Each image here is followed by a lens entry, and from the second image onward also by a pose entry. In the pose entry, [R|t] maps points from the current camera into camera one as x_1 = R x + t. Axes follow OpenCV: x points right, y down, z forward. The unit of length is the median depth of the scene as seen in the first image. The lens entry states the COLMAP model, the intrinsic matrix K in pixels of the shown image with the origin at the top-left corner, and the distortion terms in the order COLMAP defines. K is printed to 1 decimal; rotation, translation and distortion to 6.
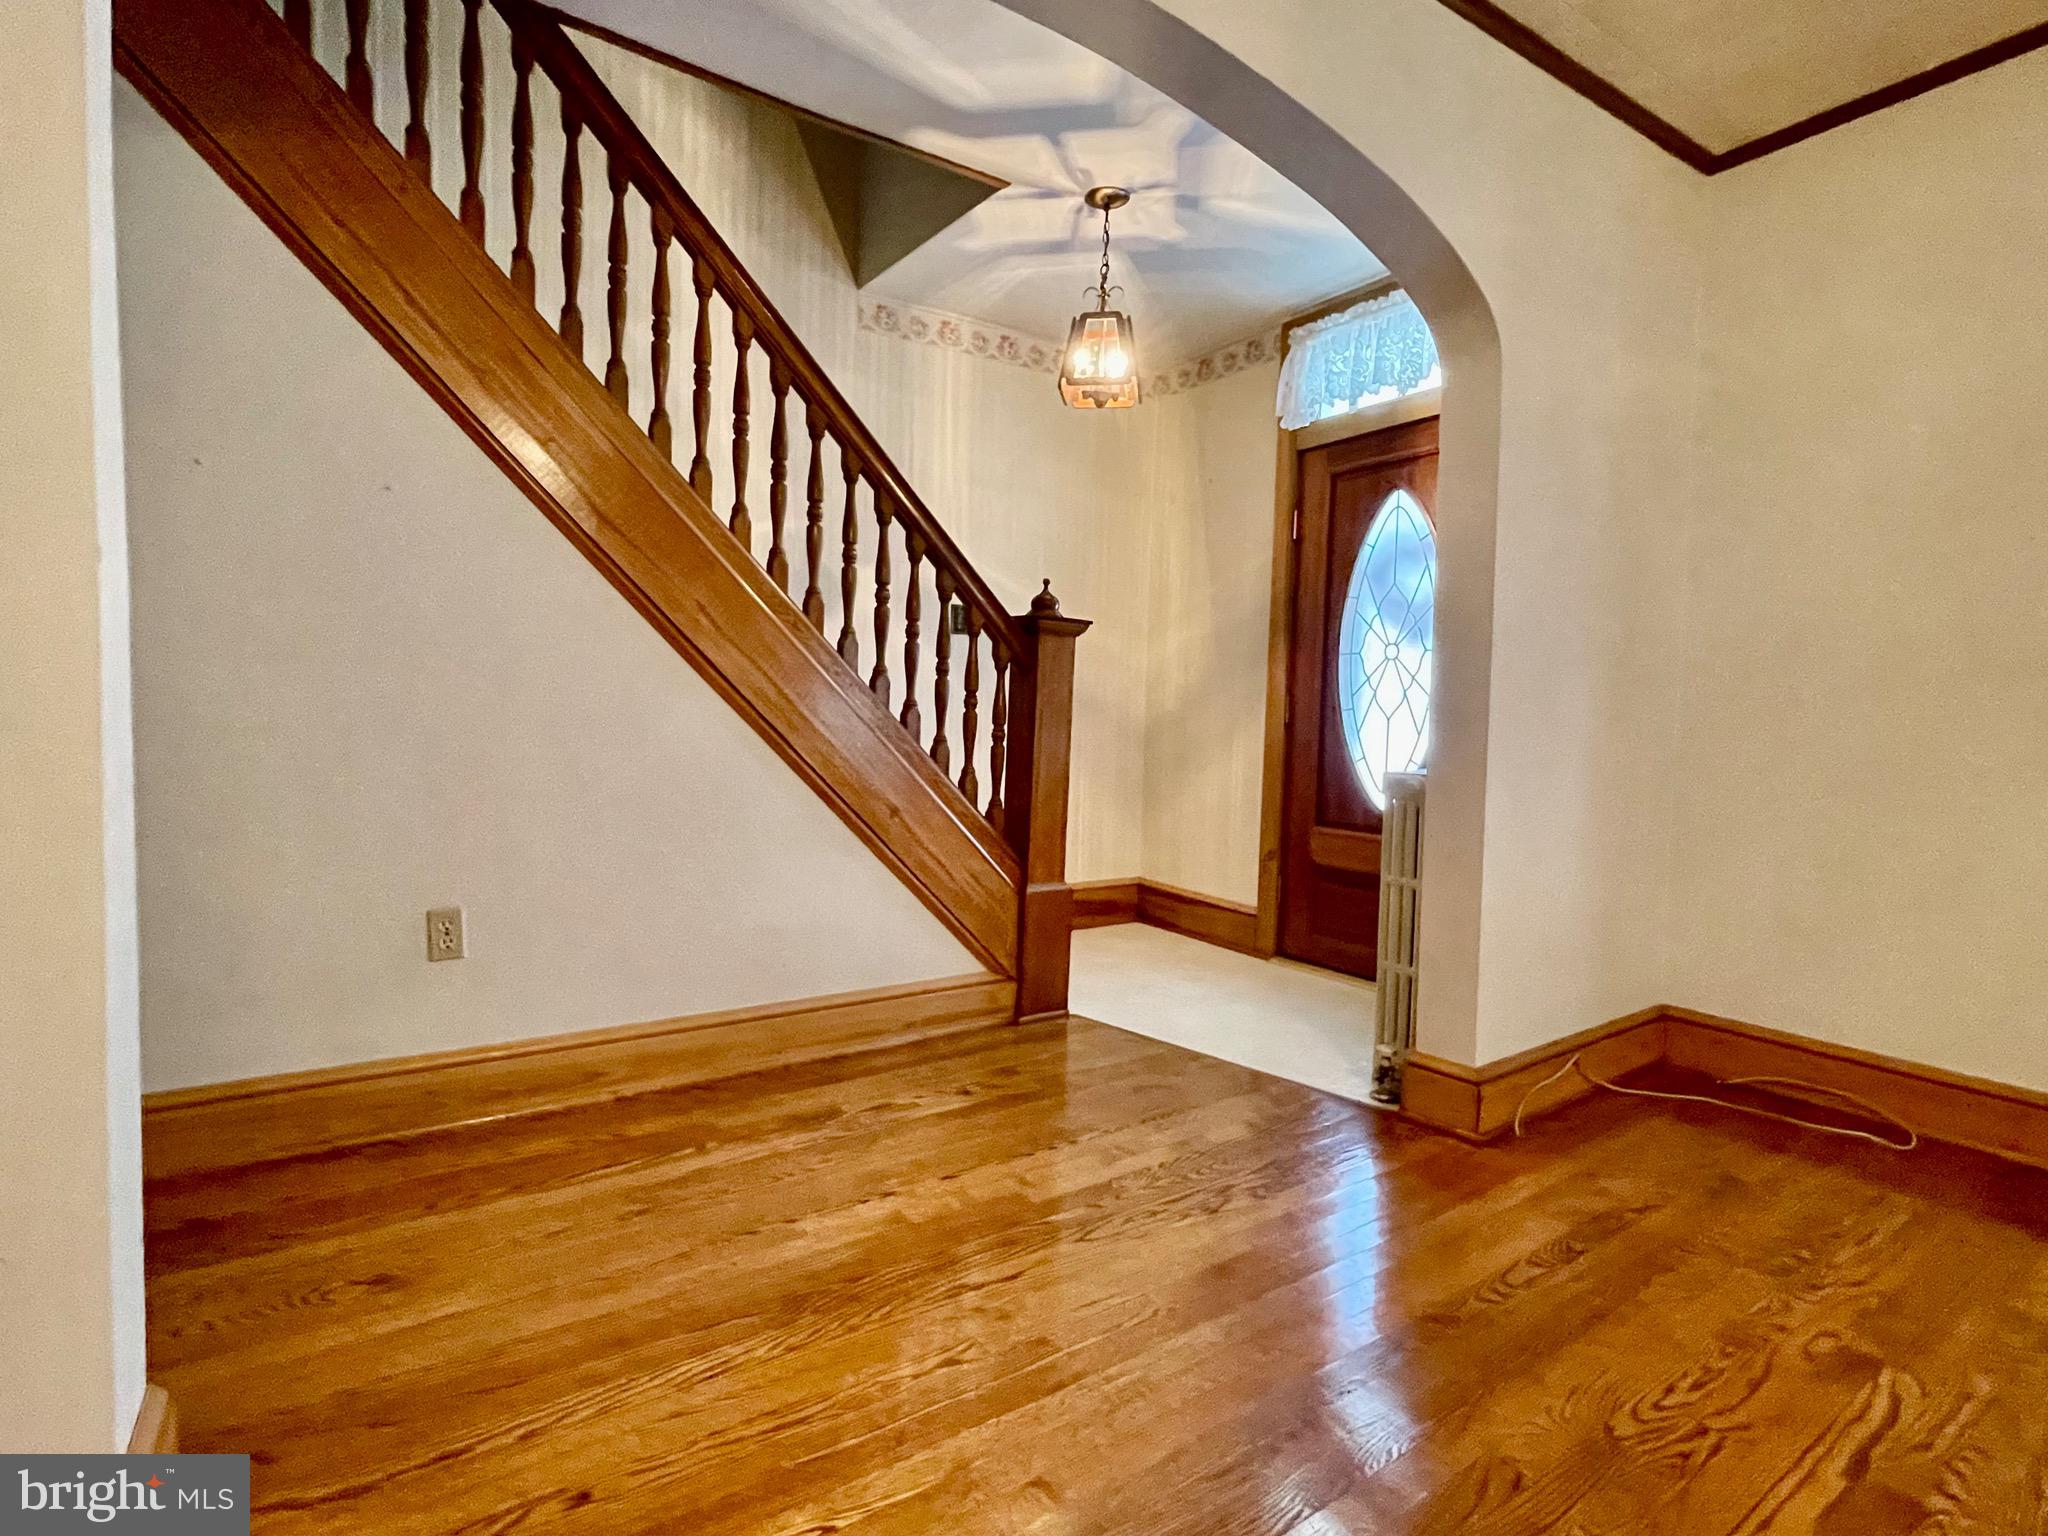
lens RADIAL K [[970.7, 0, 1020.9], [0, 970.7, 761.3], [0, 0, 1]] dist [0.000059, 0.000132]
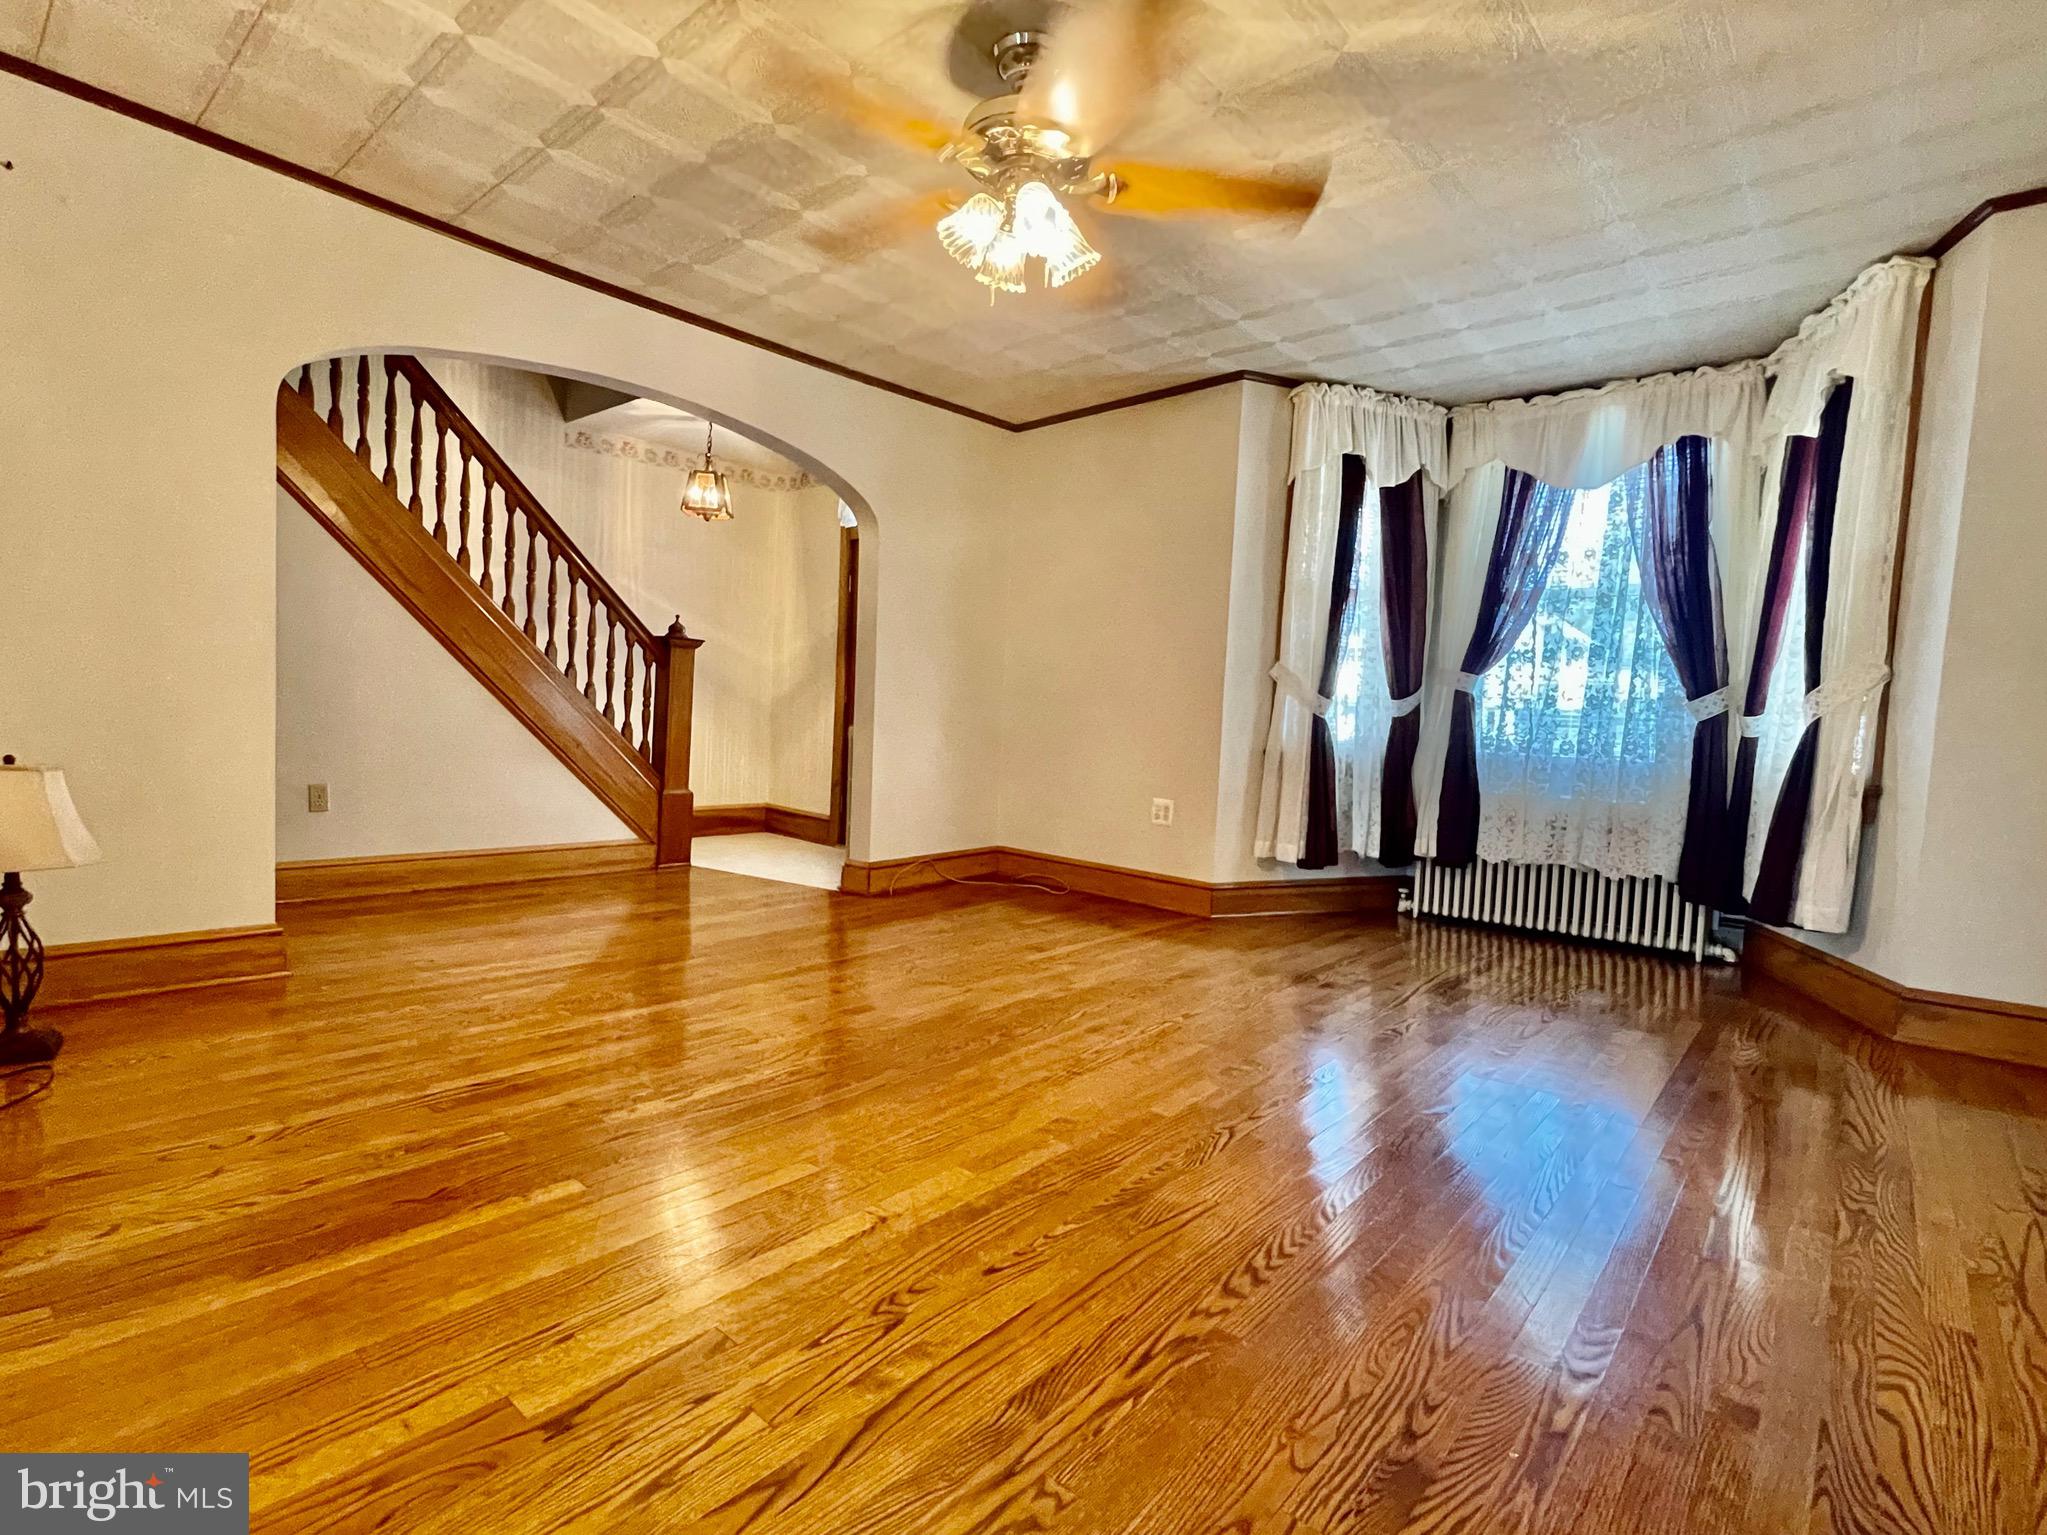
lens RADIAL K [[970.2, 0, 1016.1], [0, 970.2, 762.9], [0, 0, 1]] dist [0.000059, 0.000132]
pose [[0.971774, 0.005747, 0.235844, 0.217605], [-0.007248, 0.999959, 0.005496, 0.066680], [-0.235803, -0.007050, 0.971775, -0.877536]]
